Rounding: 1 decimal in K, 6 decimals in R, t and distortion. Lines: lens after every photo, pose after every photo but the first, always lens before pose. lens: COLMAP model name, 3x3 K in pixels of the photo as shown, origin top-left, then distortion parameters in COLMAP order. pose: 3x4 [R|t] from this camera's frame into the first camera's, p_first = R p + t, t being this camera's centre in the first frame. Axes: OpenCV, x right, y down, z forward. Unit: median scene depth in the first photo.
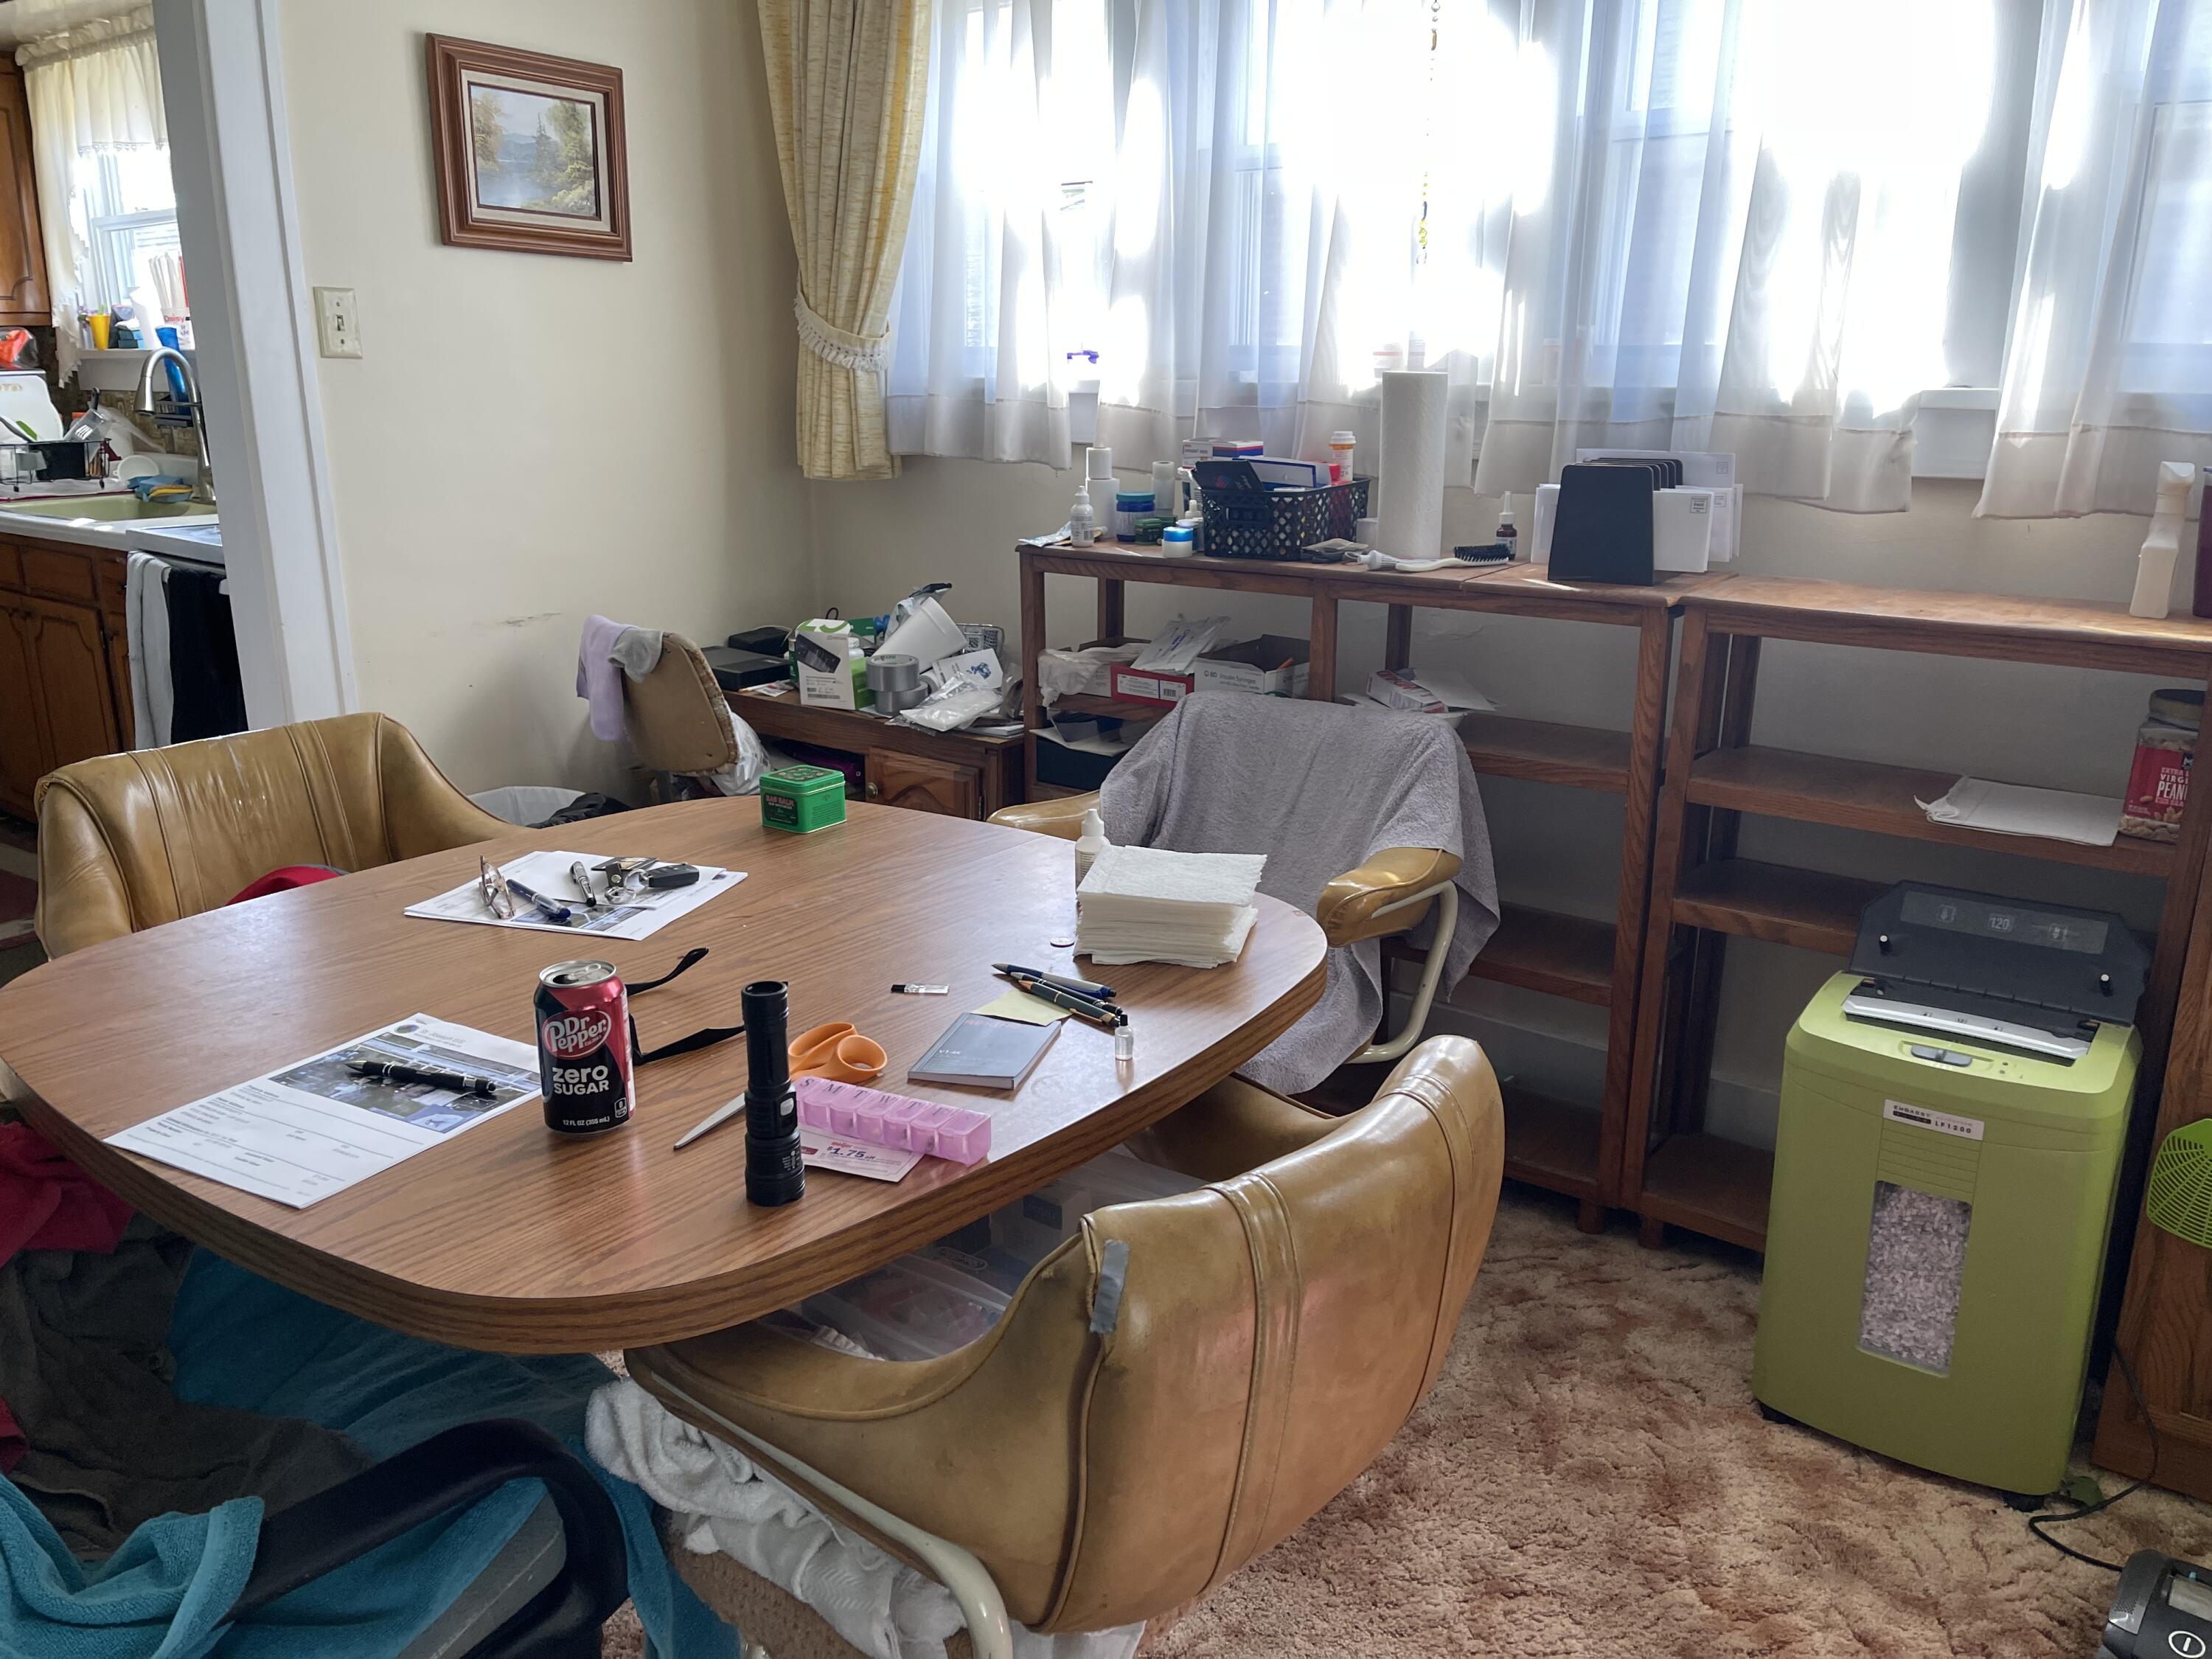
lens RADIAL K [[1719.2, 0, 1106.0], [0, 1719.2, 829.5], [0, 0, 1]] dist [0.076548, -0.106696]
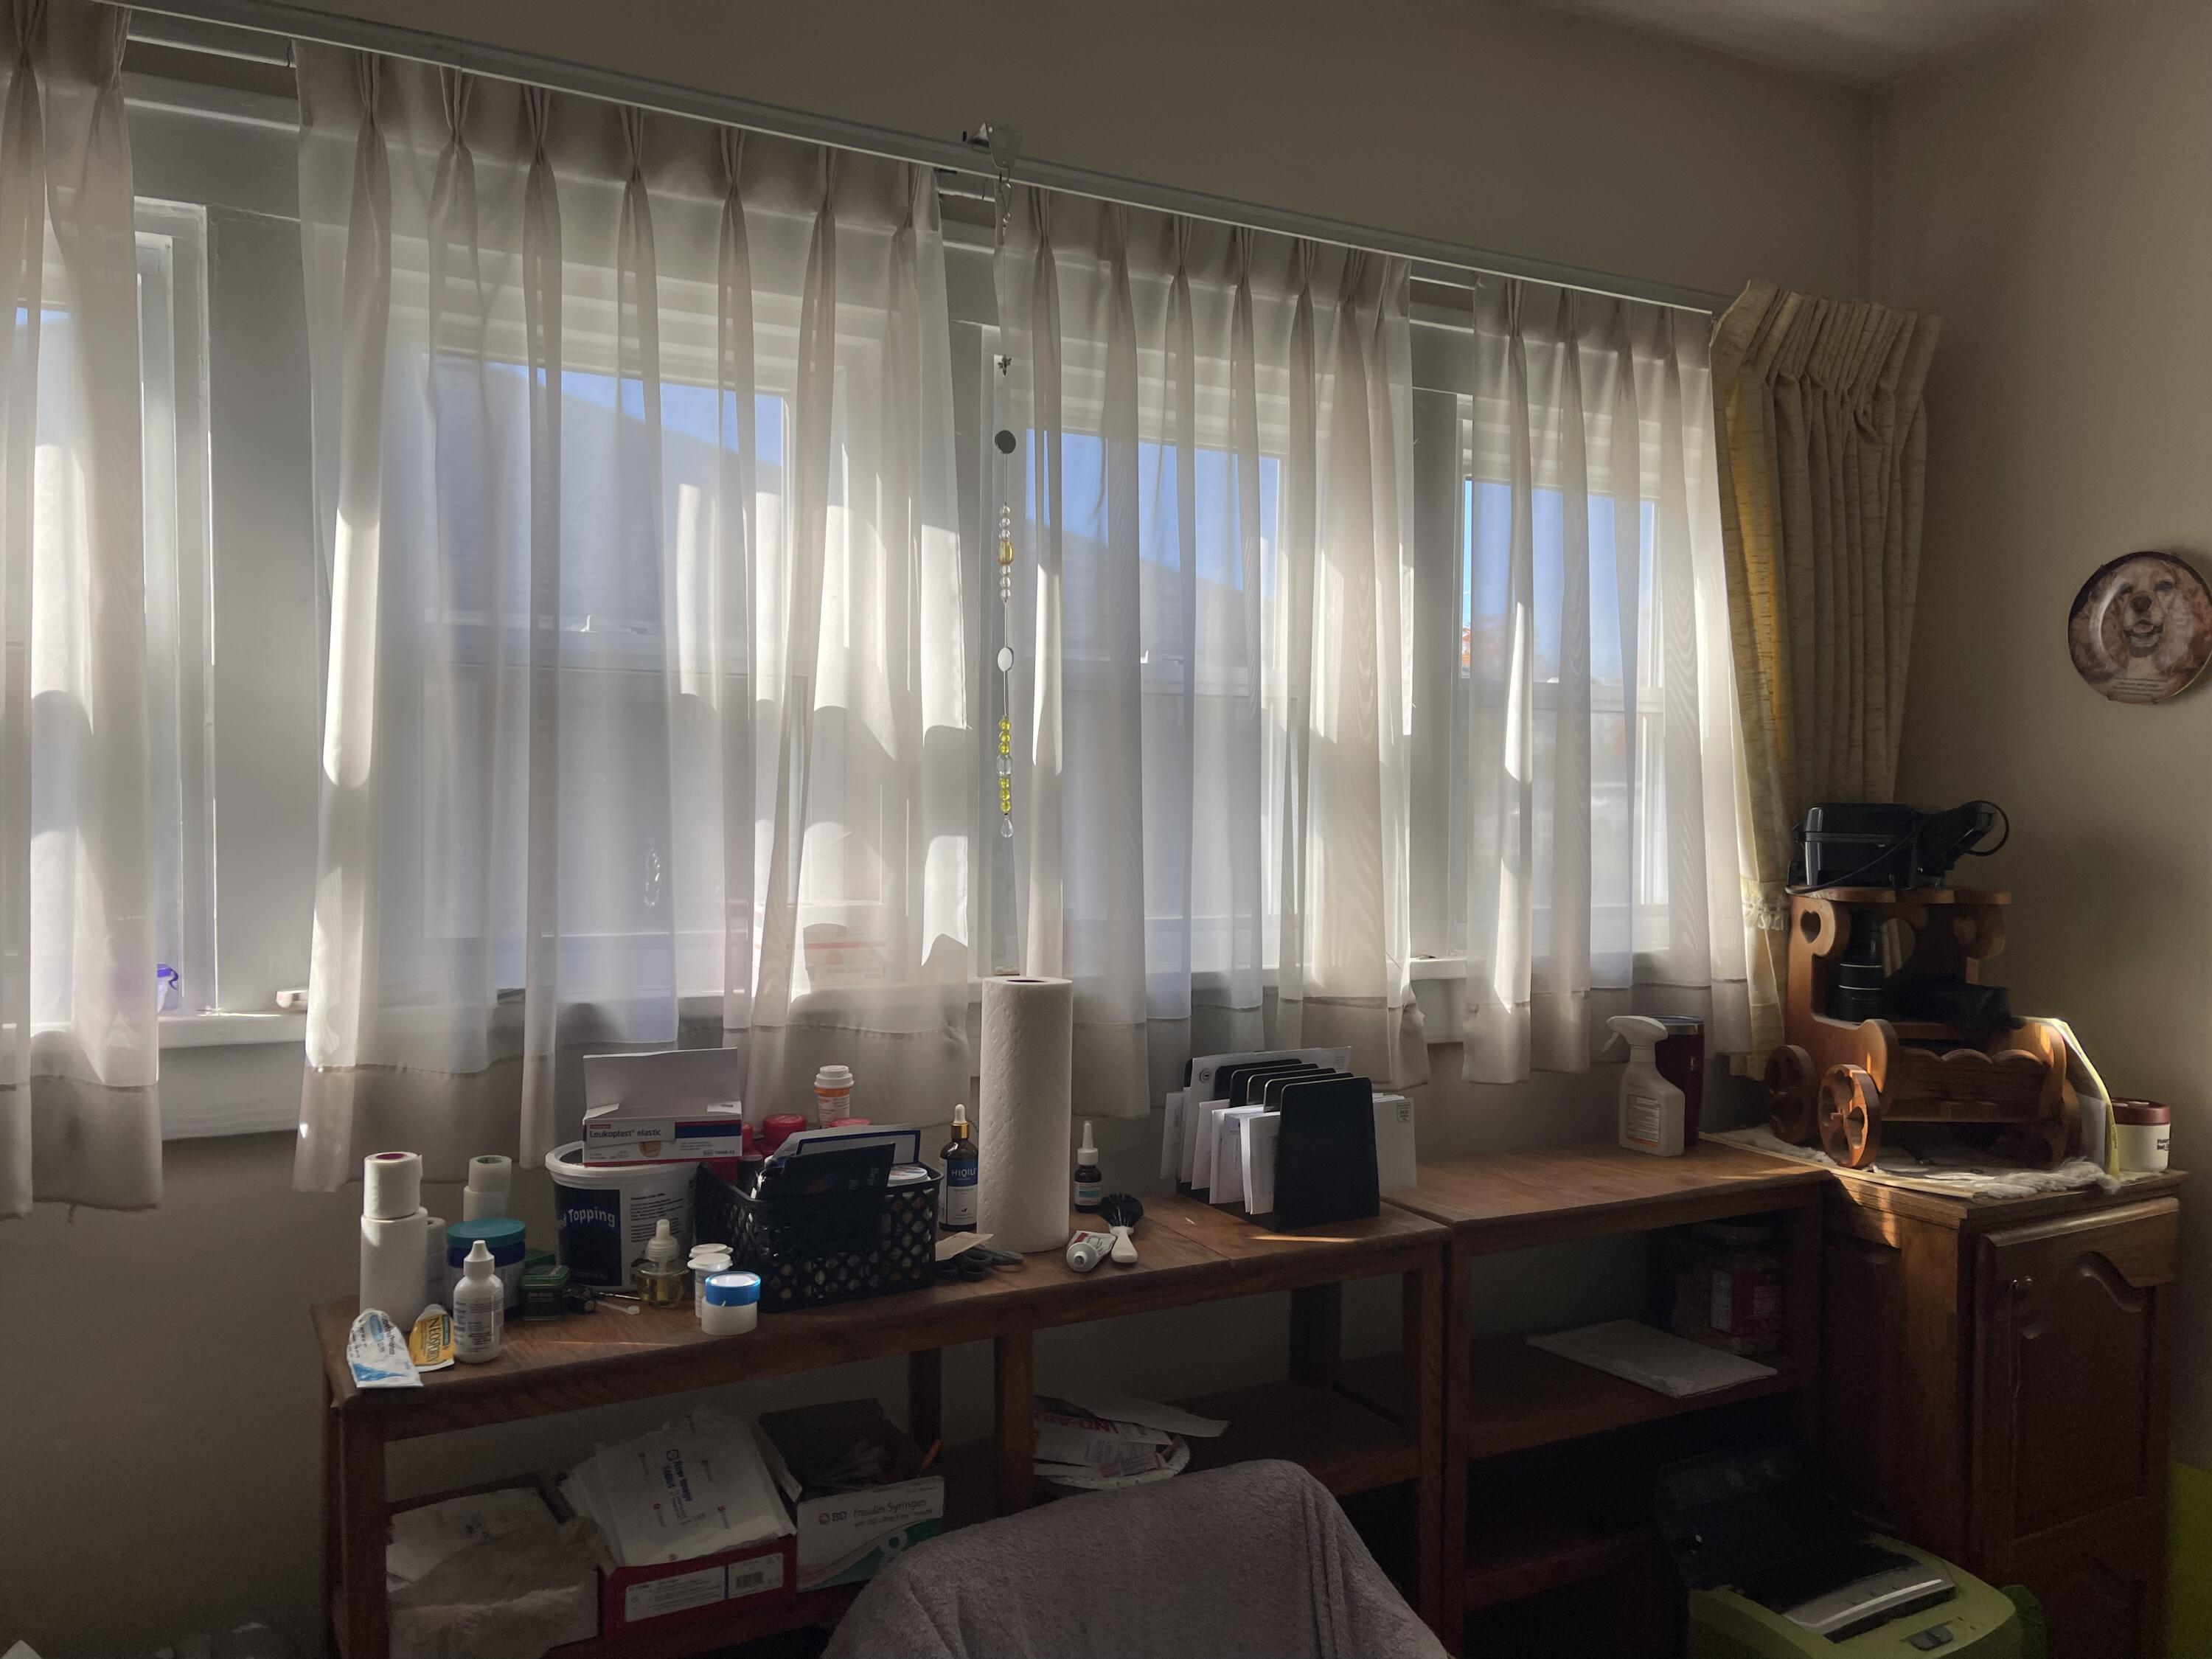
lens RADIAL K [[1719.2, 0, 1106.0], [0, 1719.2, 829.5], [0, 0, 1]] dist [0.076548, -0.106696]
pose [[0.397571, -0.031615, 0.917027, -0.485829], [0.230377, 0.970833, -0.066408, -0.288199], [-0.888180, 0.237664, 0.393258, 0.717031]]
